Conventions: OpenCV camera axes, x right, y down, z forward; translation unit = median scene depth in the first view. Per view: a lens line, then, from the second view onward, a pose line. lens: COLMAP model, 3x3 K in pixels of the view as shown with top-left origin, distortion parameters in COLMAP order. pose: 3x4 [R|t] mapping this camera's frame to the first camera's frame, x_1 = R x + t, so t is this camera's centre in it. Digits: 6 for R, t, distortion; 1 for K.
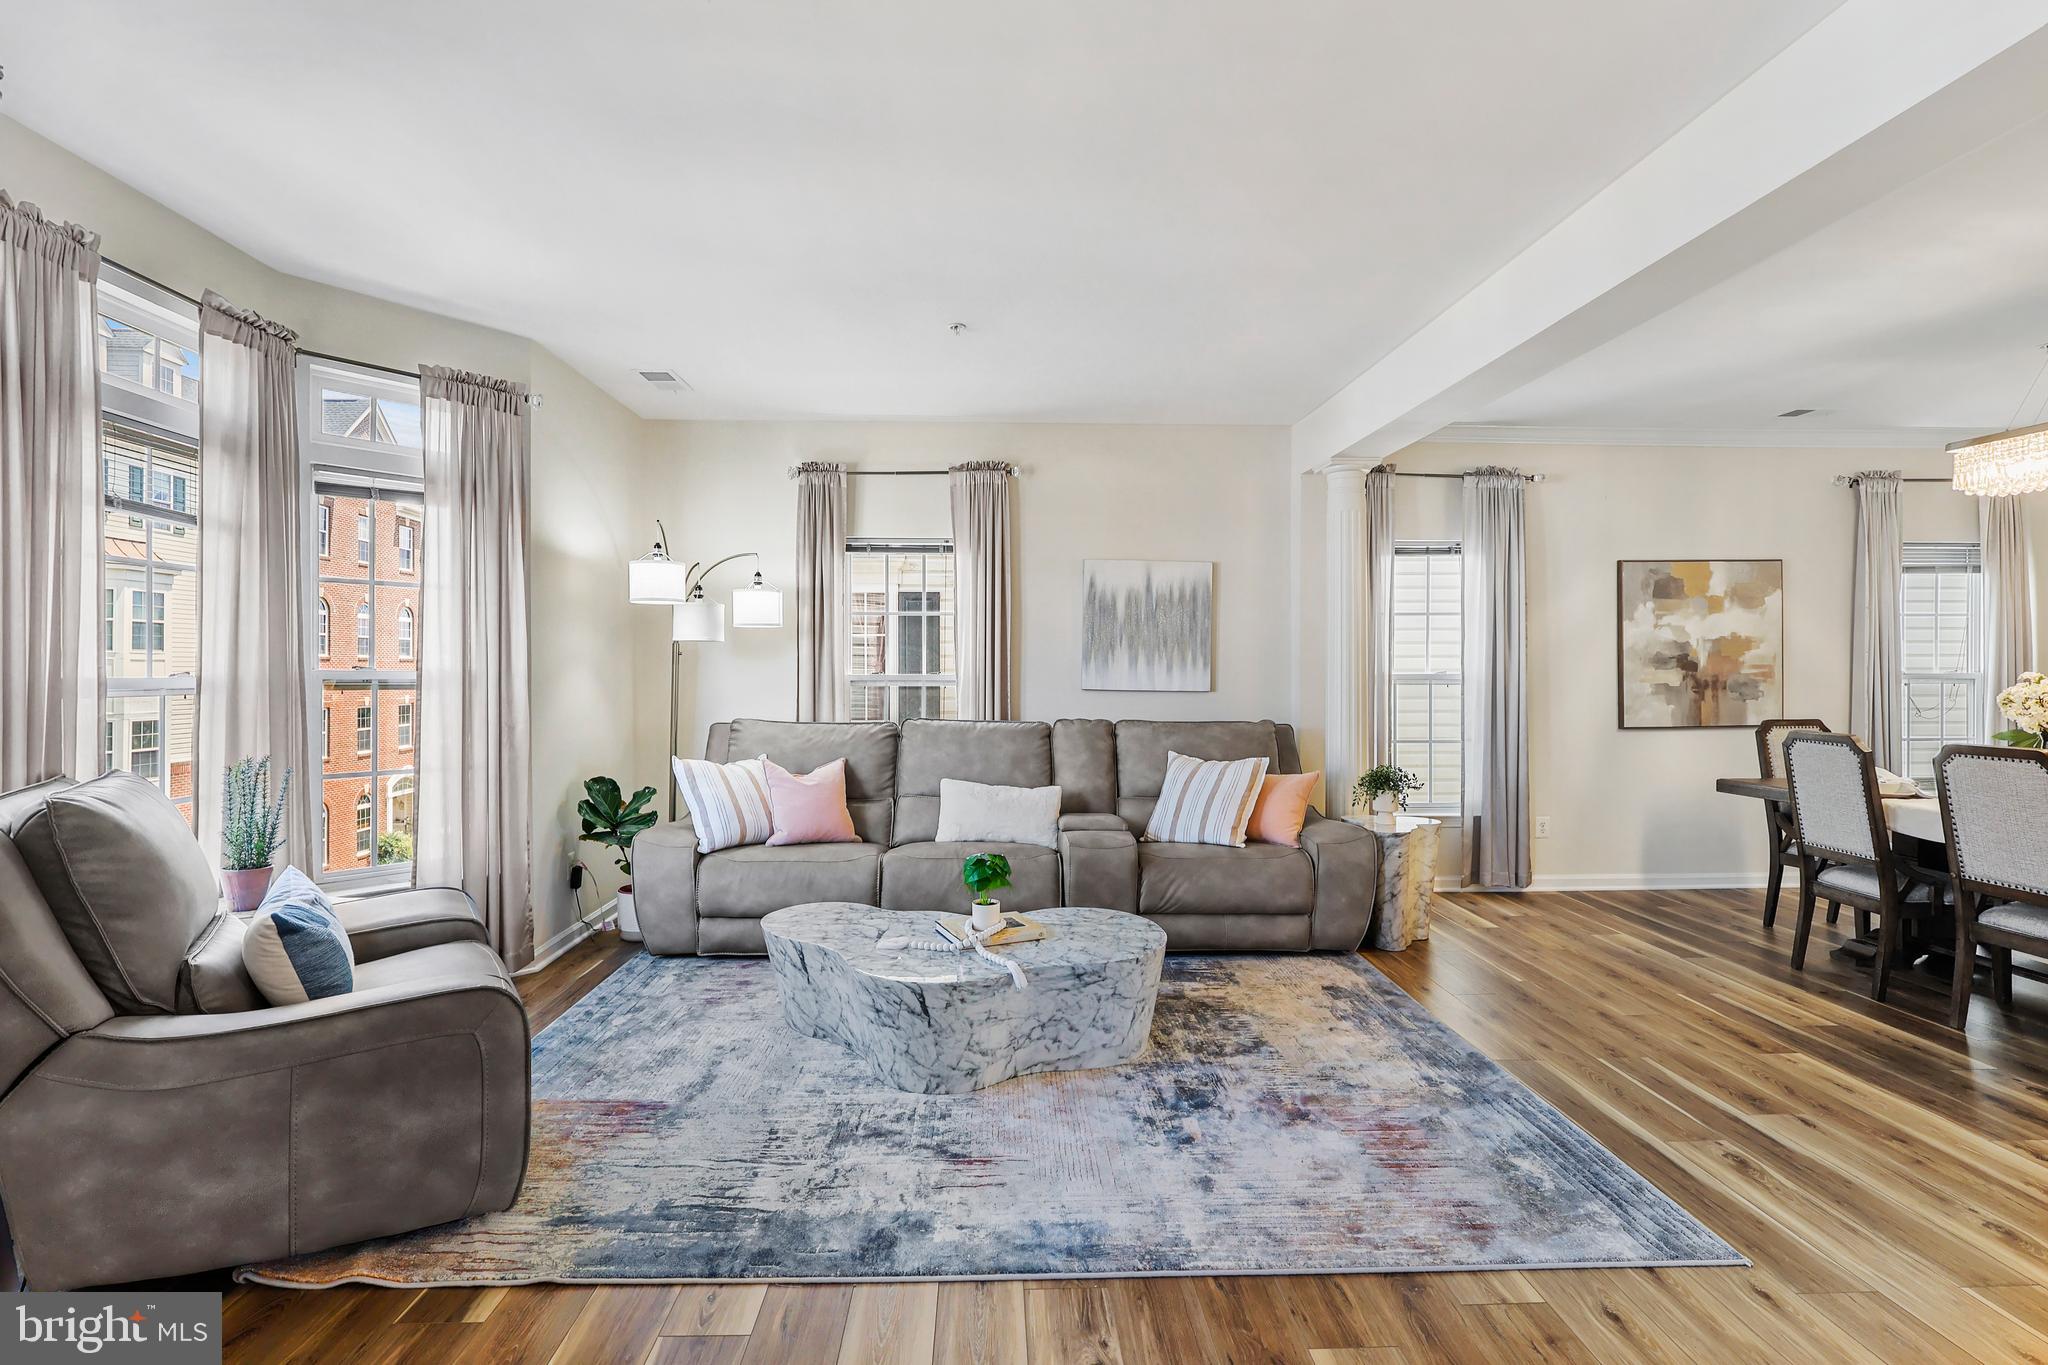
lens RADIAL K [[958.0, 0, 1022.0], [0, 958.0, 679.3], [0, 0, 1]] dist [-0.007079, 0.001824]
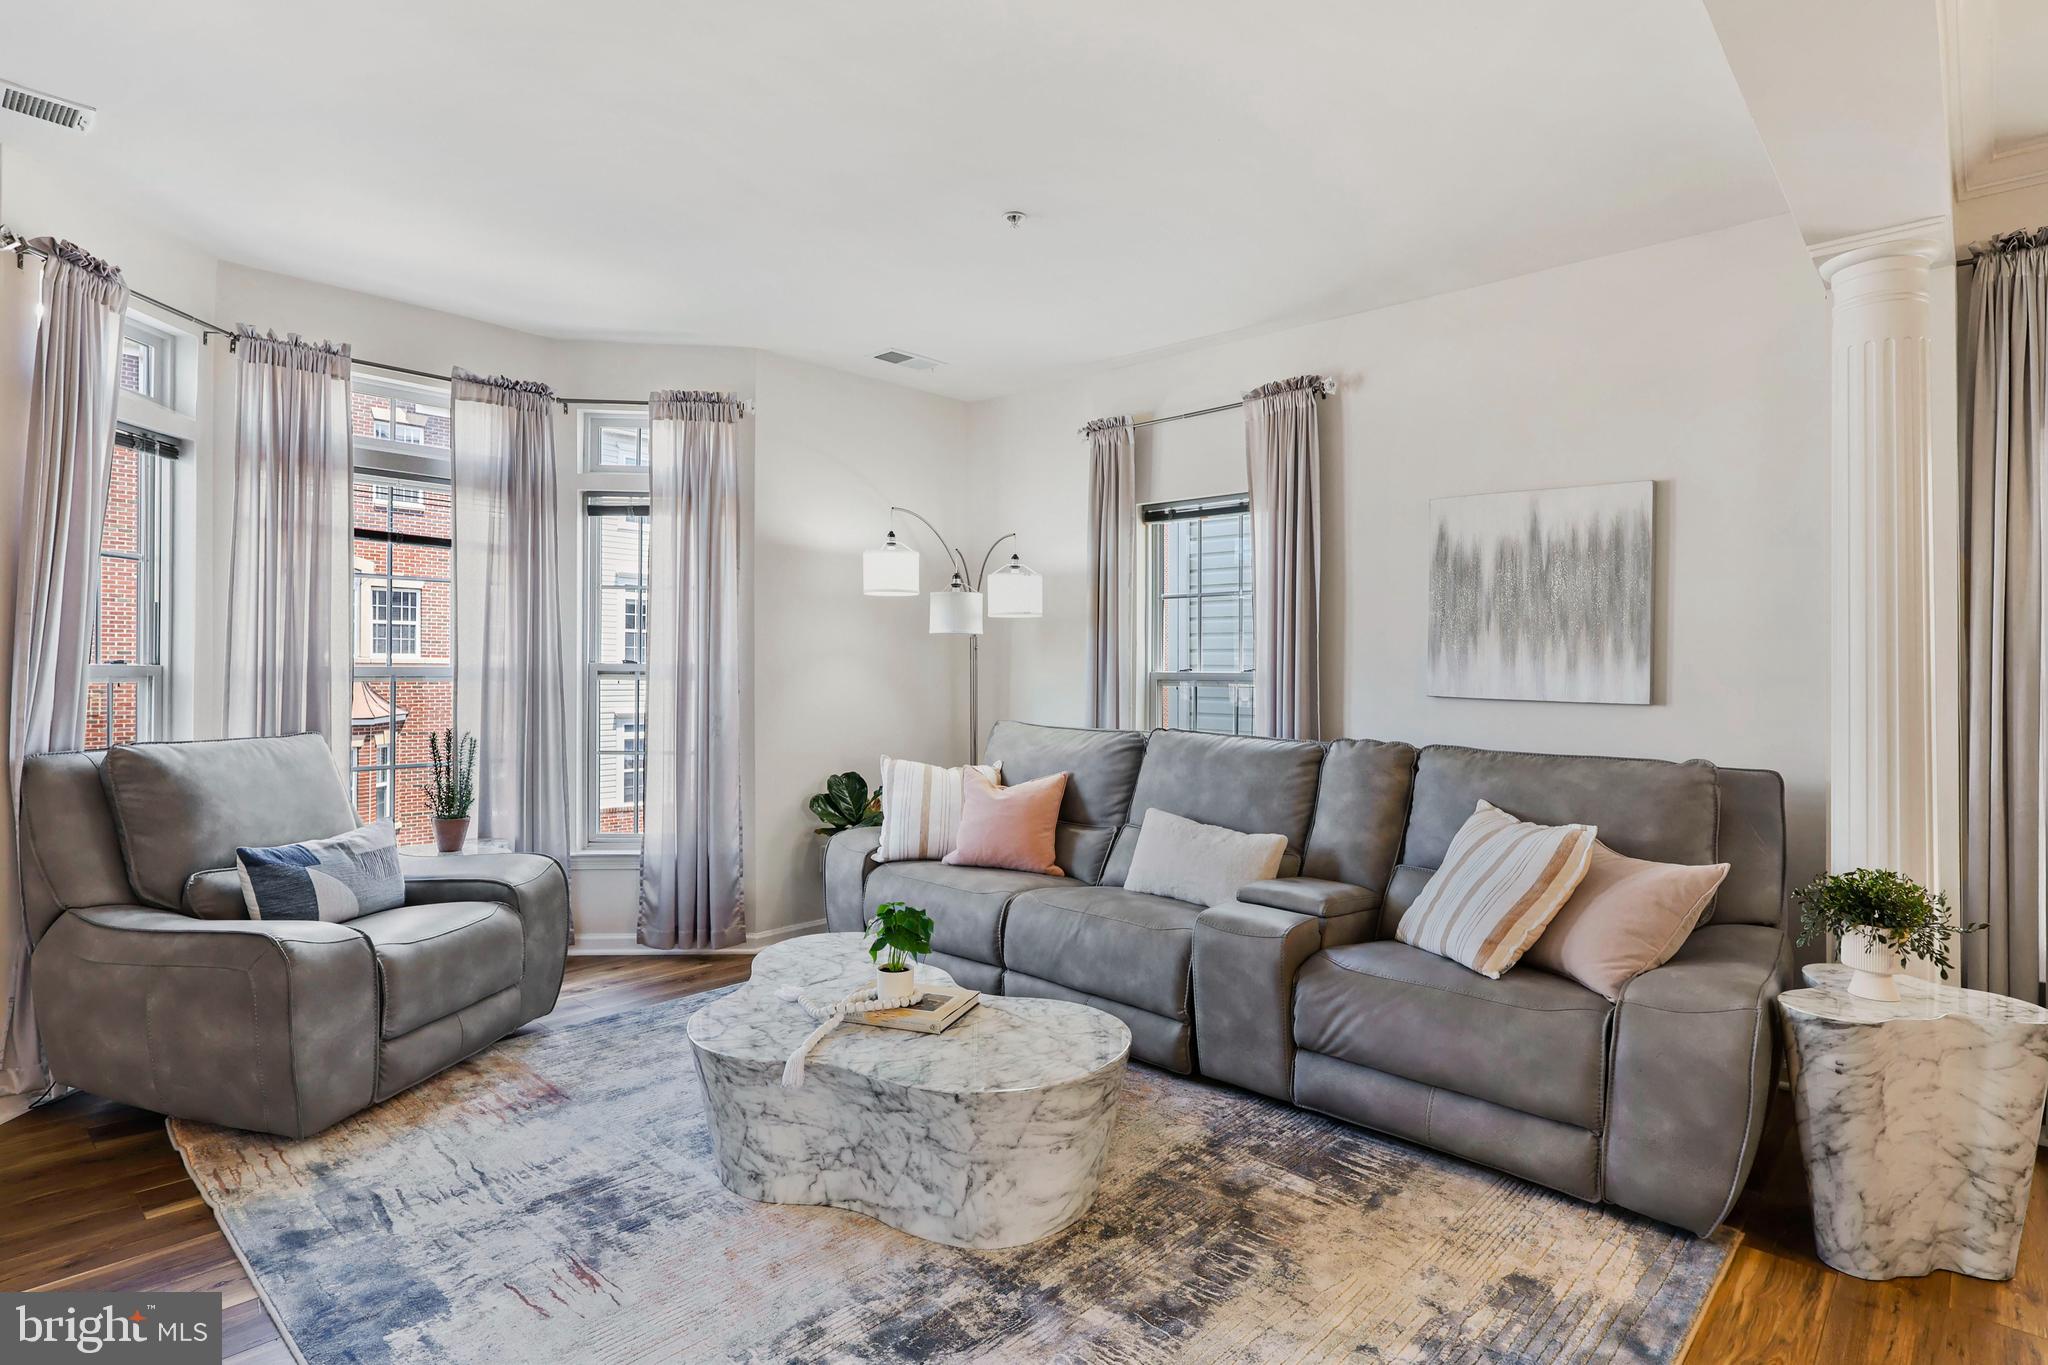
lens RADIAL K [[1057.8, 0, 1022.9], [0, 1057.8, 664.0], [0, 0, 1]] dist [-0.002102, 0.000872]
pose [[0.711729, 0.002715, -0.702449, 0.435868], [-0.013661, 0.999857, -0.009977, -0.000800], [0.702322, 0.016697, 0.711664, 0.328685]]
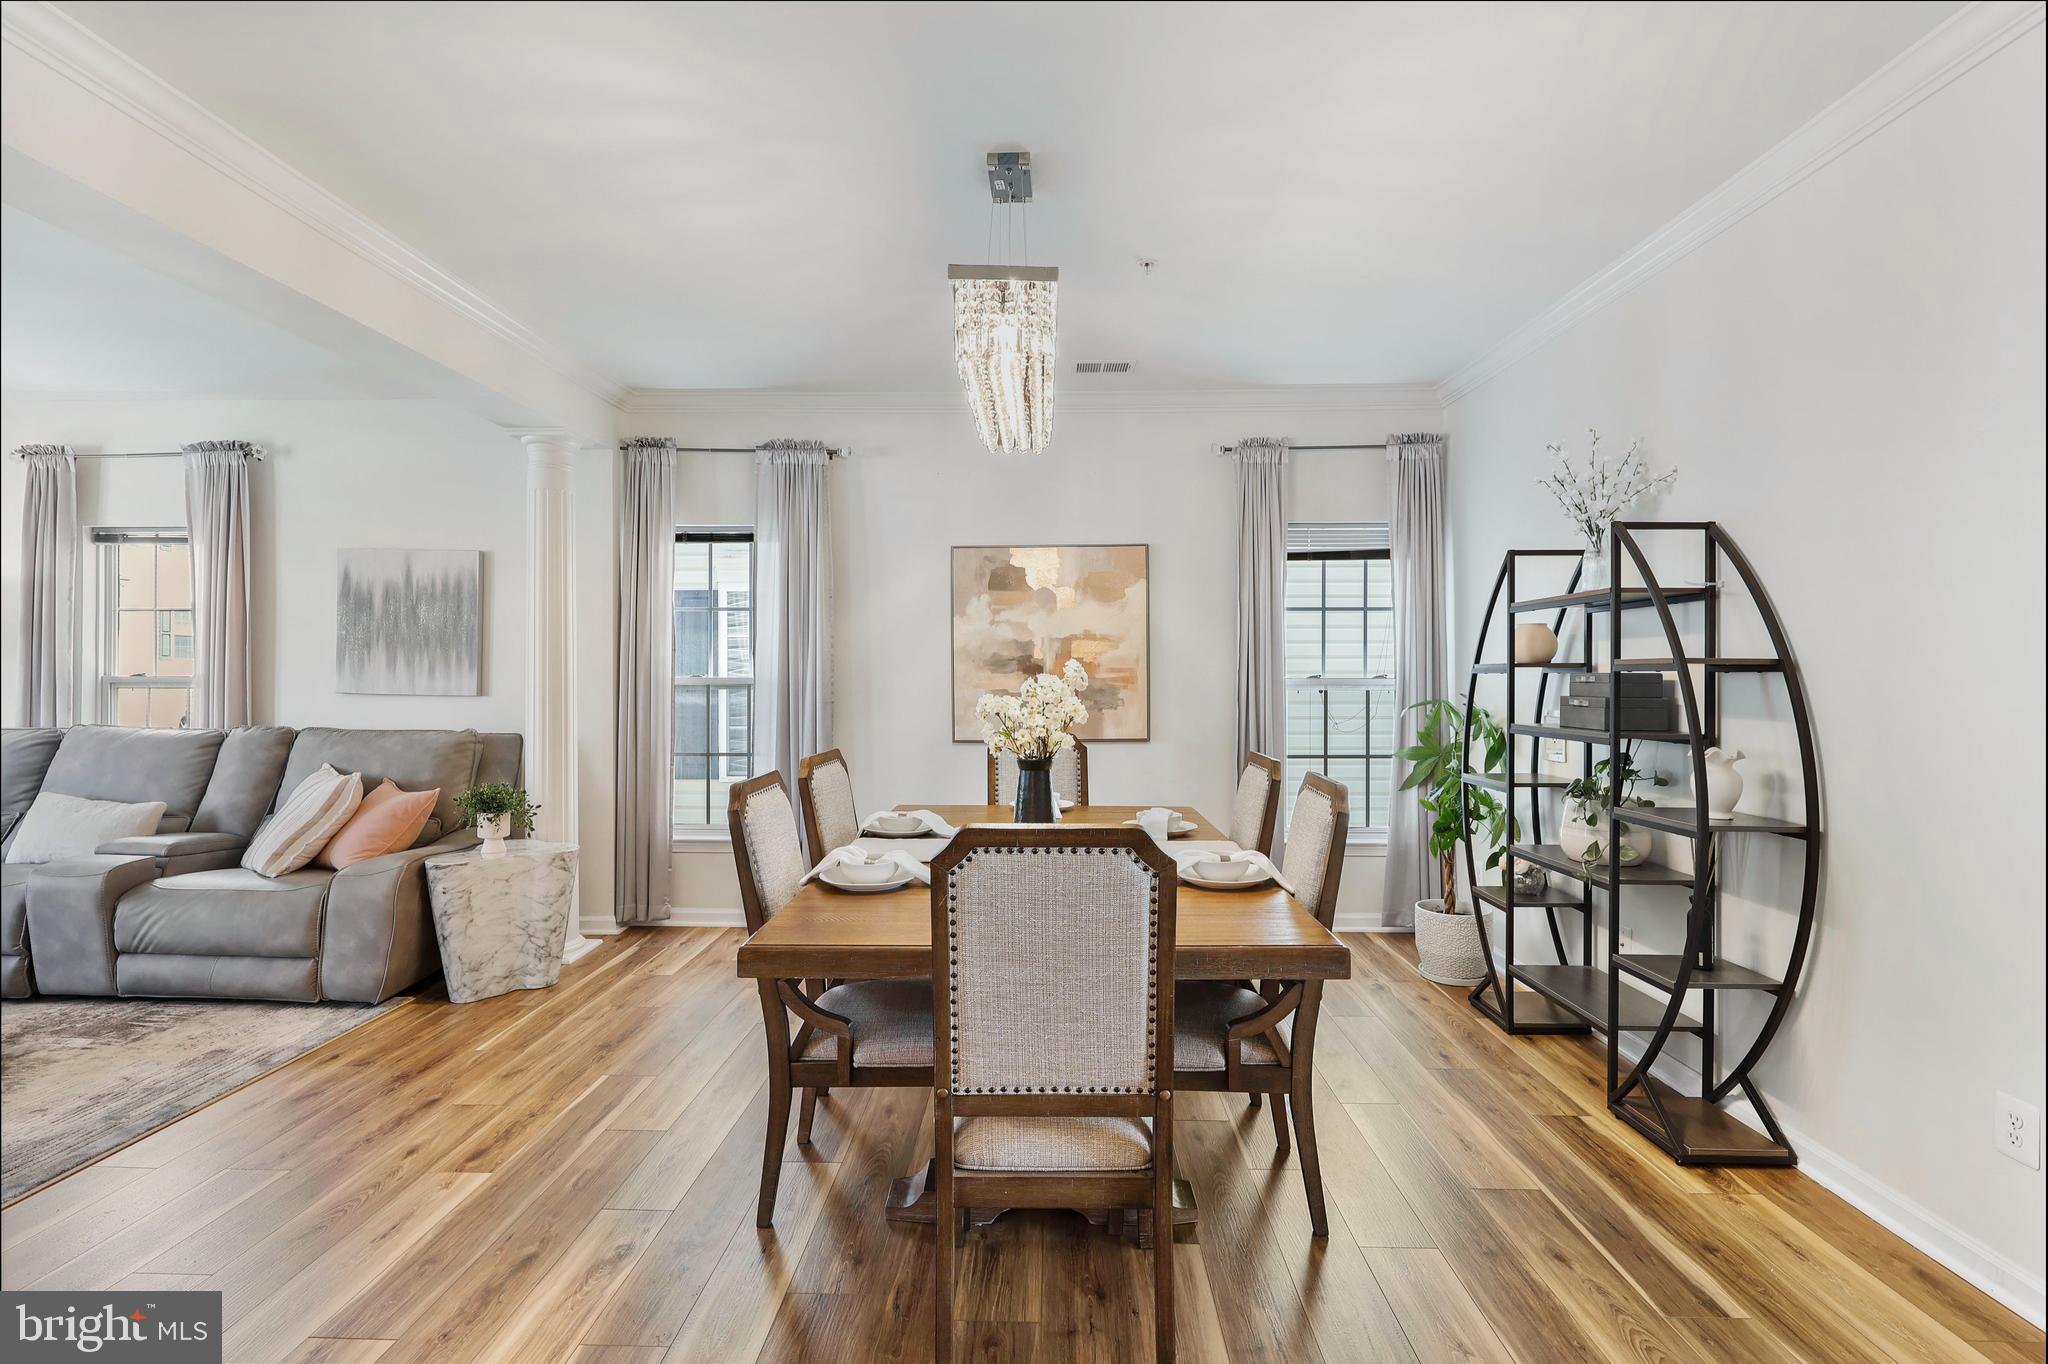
lens RADIAL K [[946.5, 0, 1023.6], [0, 946.5, 670.2], [0, 0, 1]] dist [-0.003706, 0.001708]
pose [[0.997589, 0.003526, -0.069312, 0.889807], [-0.004406, 0.999911, -0.012555, -0.002841], [0.069262, 0.012831, 0.997516, 0.182678]]
